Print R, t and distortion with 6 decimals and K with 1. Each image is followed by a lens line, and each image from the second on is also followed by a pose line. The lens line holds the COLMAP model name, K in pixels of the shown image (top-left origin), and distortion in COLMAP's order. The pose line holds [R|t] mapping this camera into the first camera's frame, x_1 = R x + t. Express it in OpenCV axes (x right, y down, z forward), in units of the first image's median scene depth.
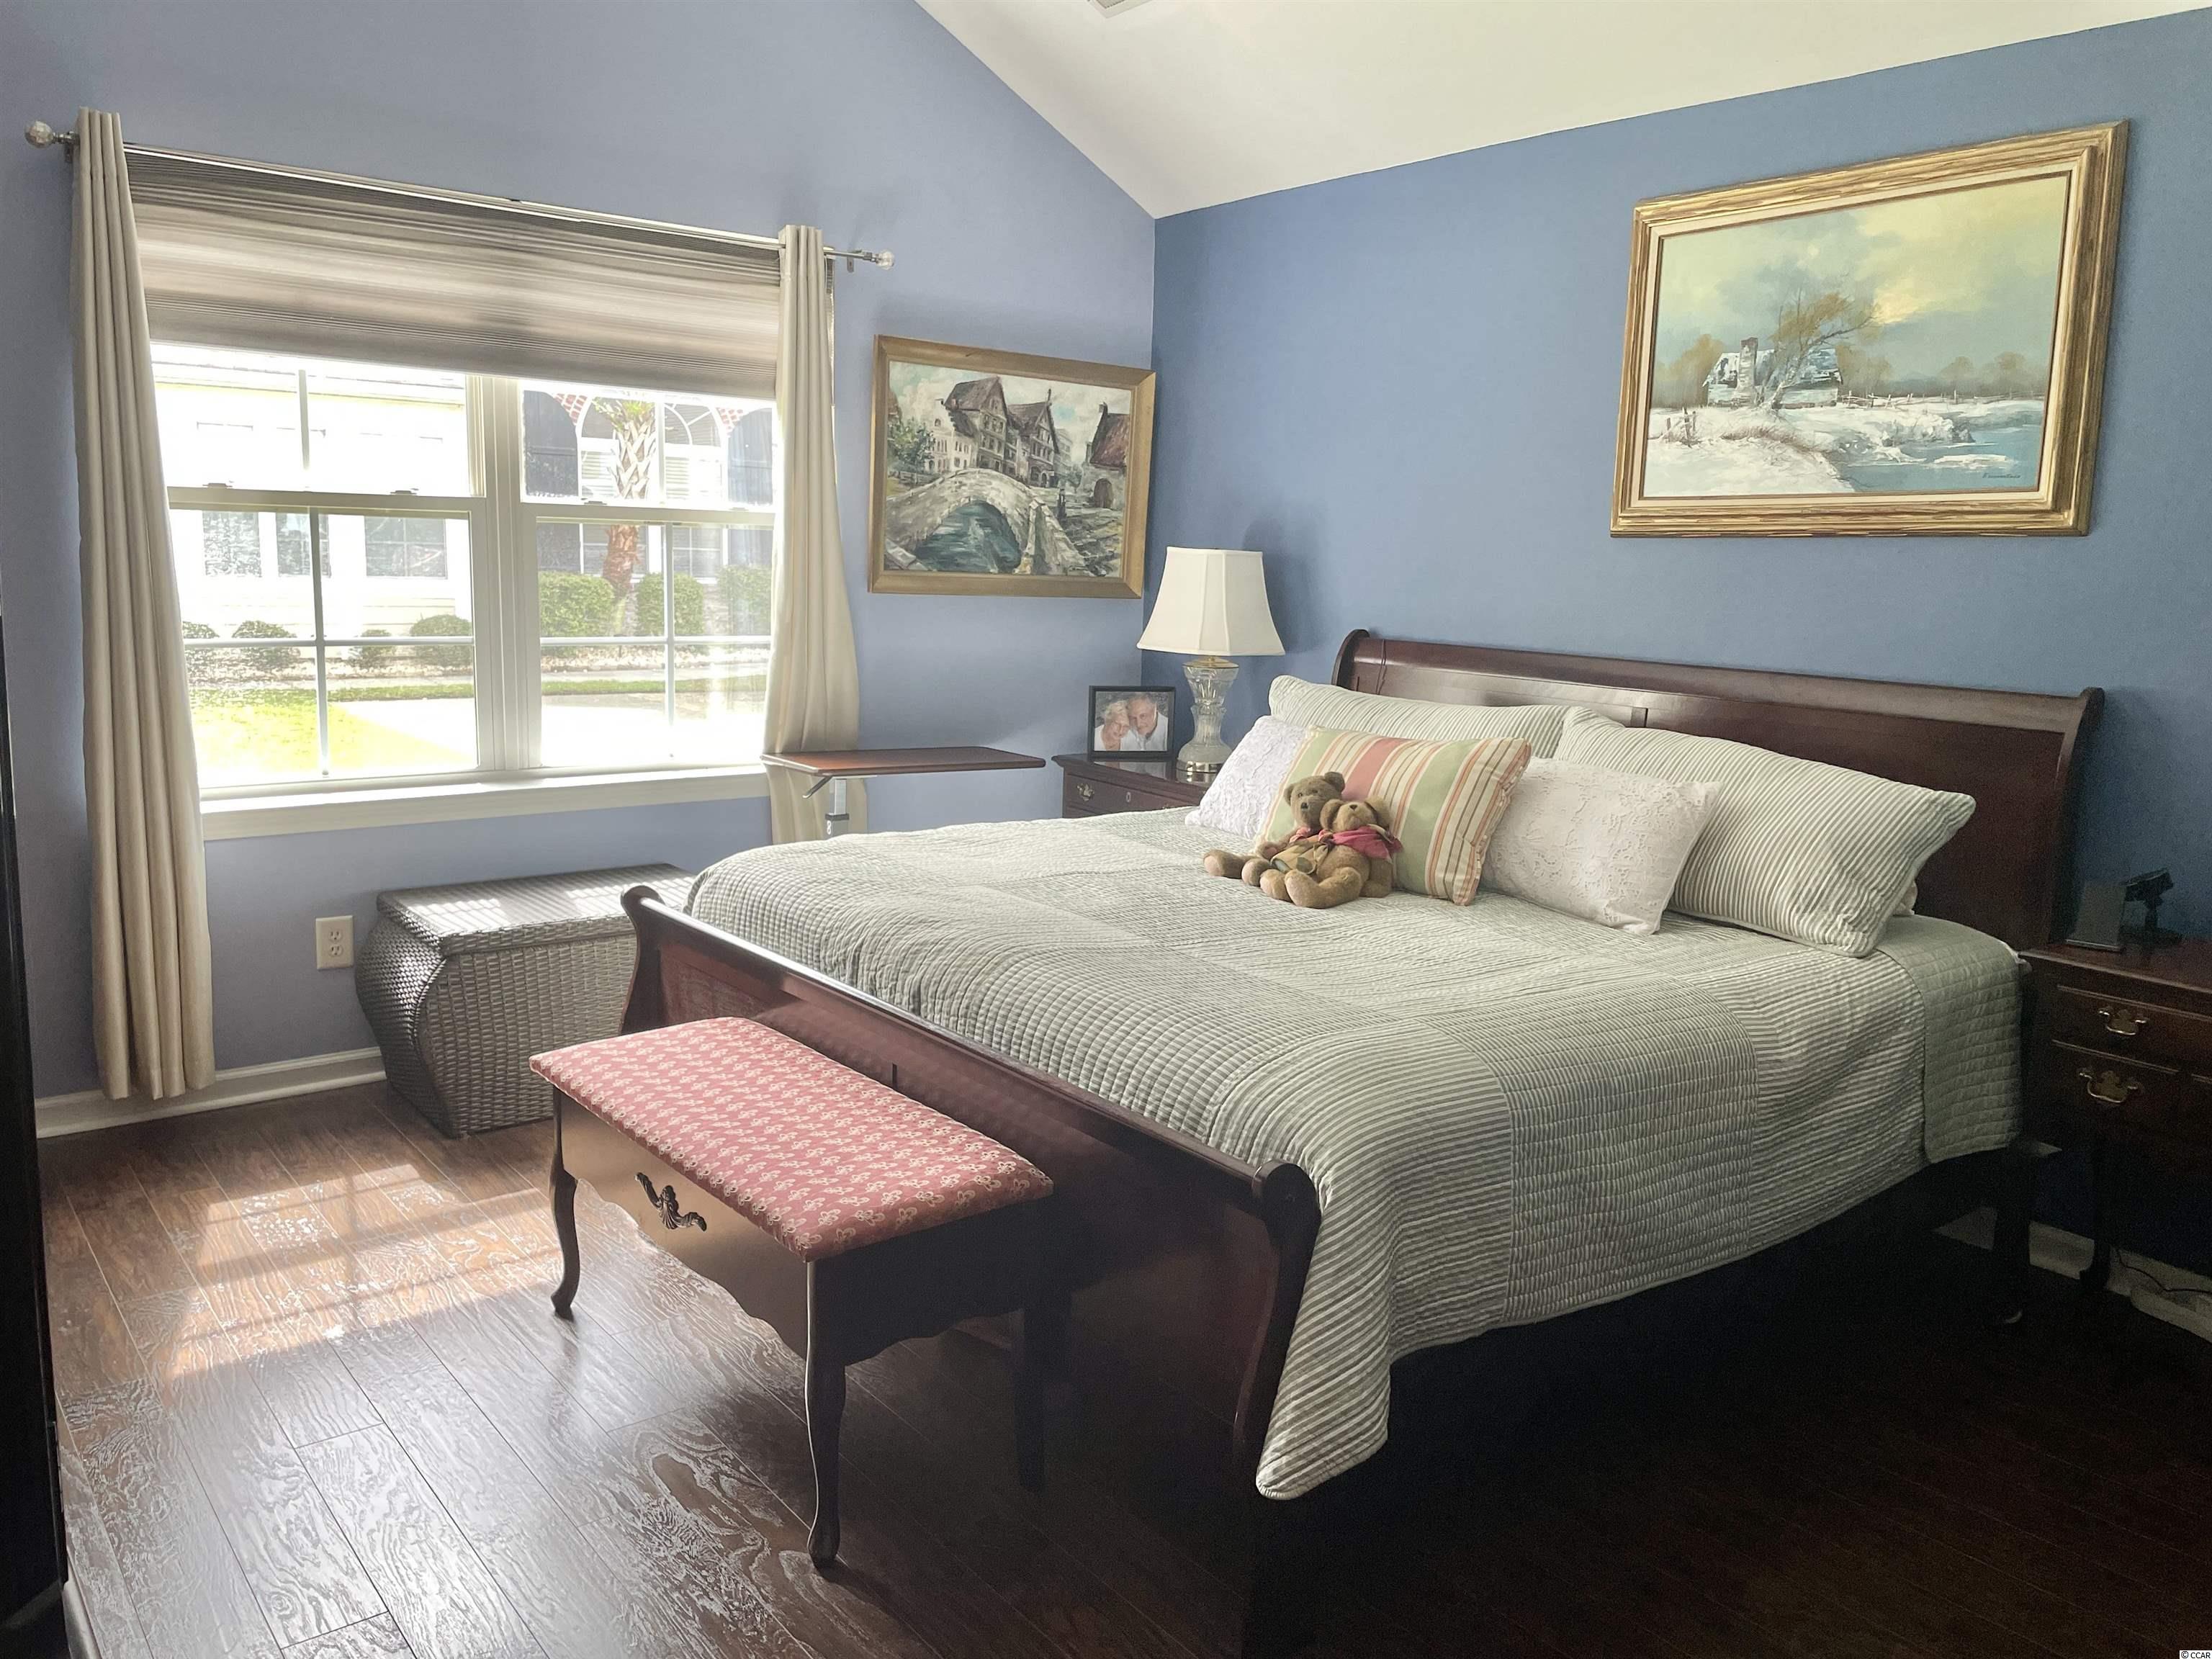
lens RADIAL K [[1691.8, 0, 1105.7], [0, 1691.8, 830.8], [0, 0, 1]] dist [0.089881, -0.104889]
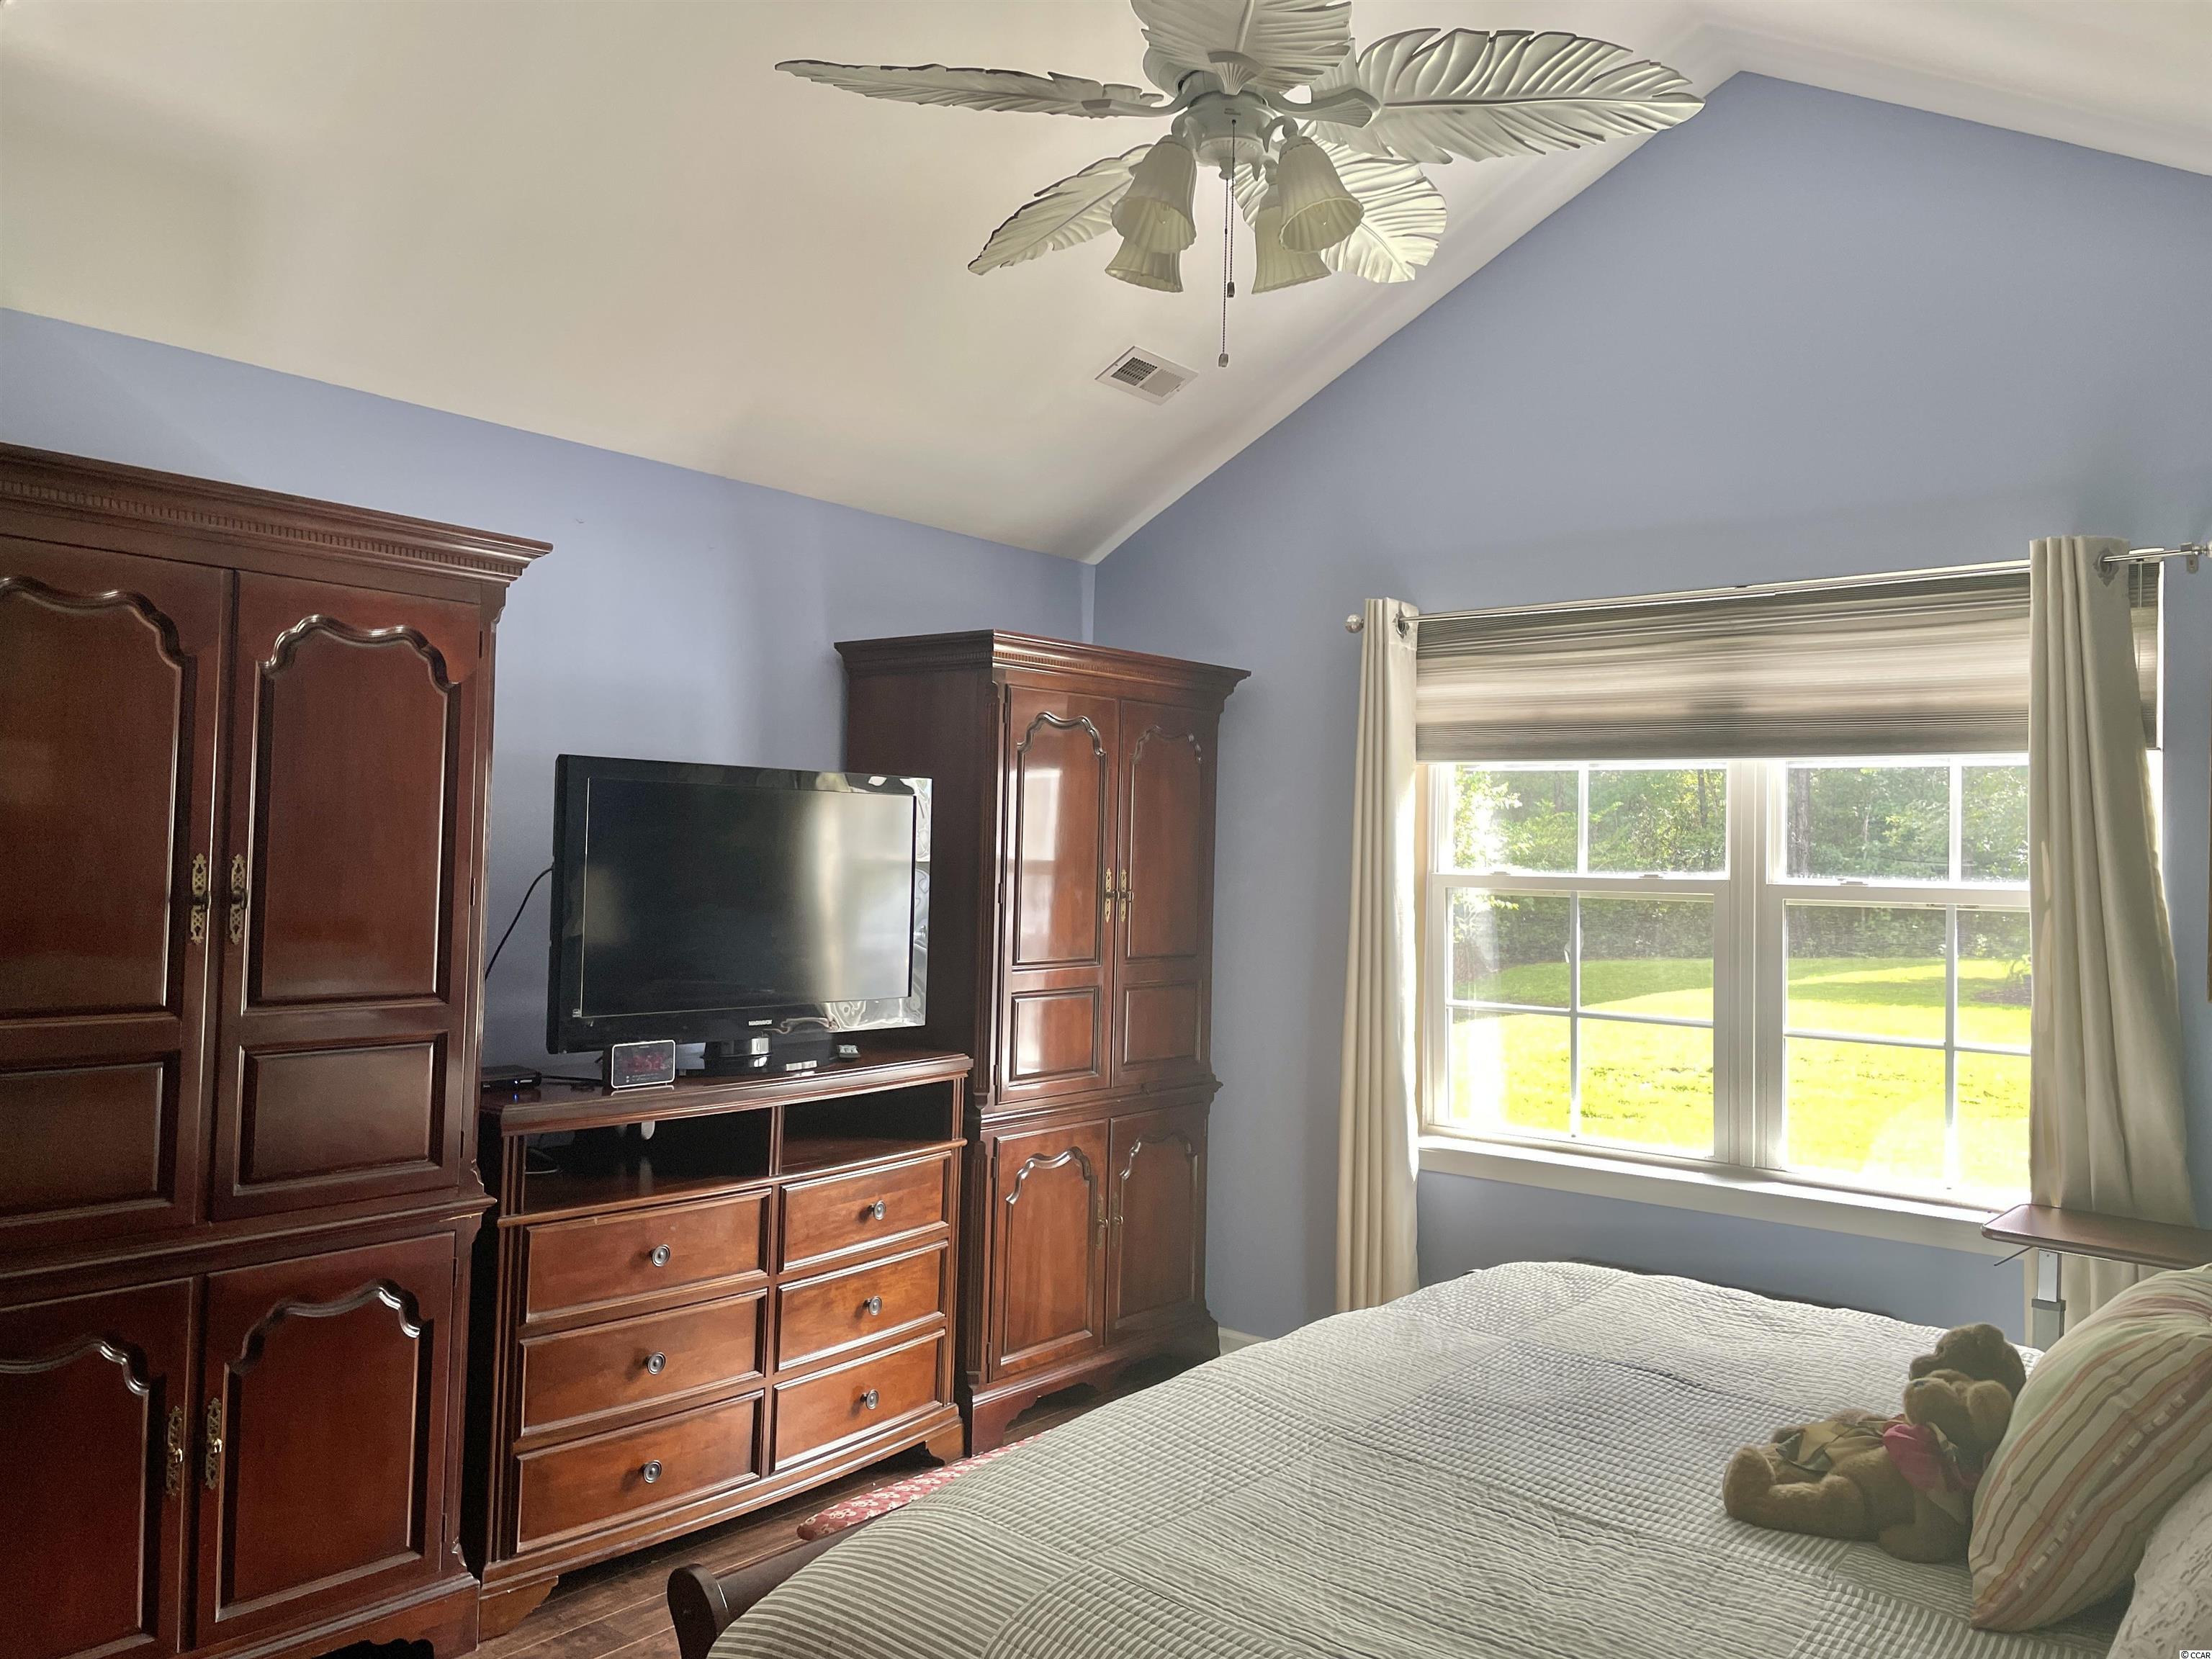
lens RADIAL K [[1691.8, 0, 1105.7], [0, 1691.8, 830.8], [0, 0, 1]] dist [0.089881, -0.104889]
pose [[0.207948, -0.048245, -0.976949, 0.525909], [-0.188738, 0.978034, -0.088472, -0.069410], [0.959758, 0.202785, 0.194275, 0.468112]]
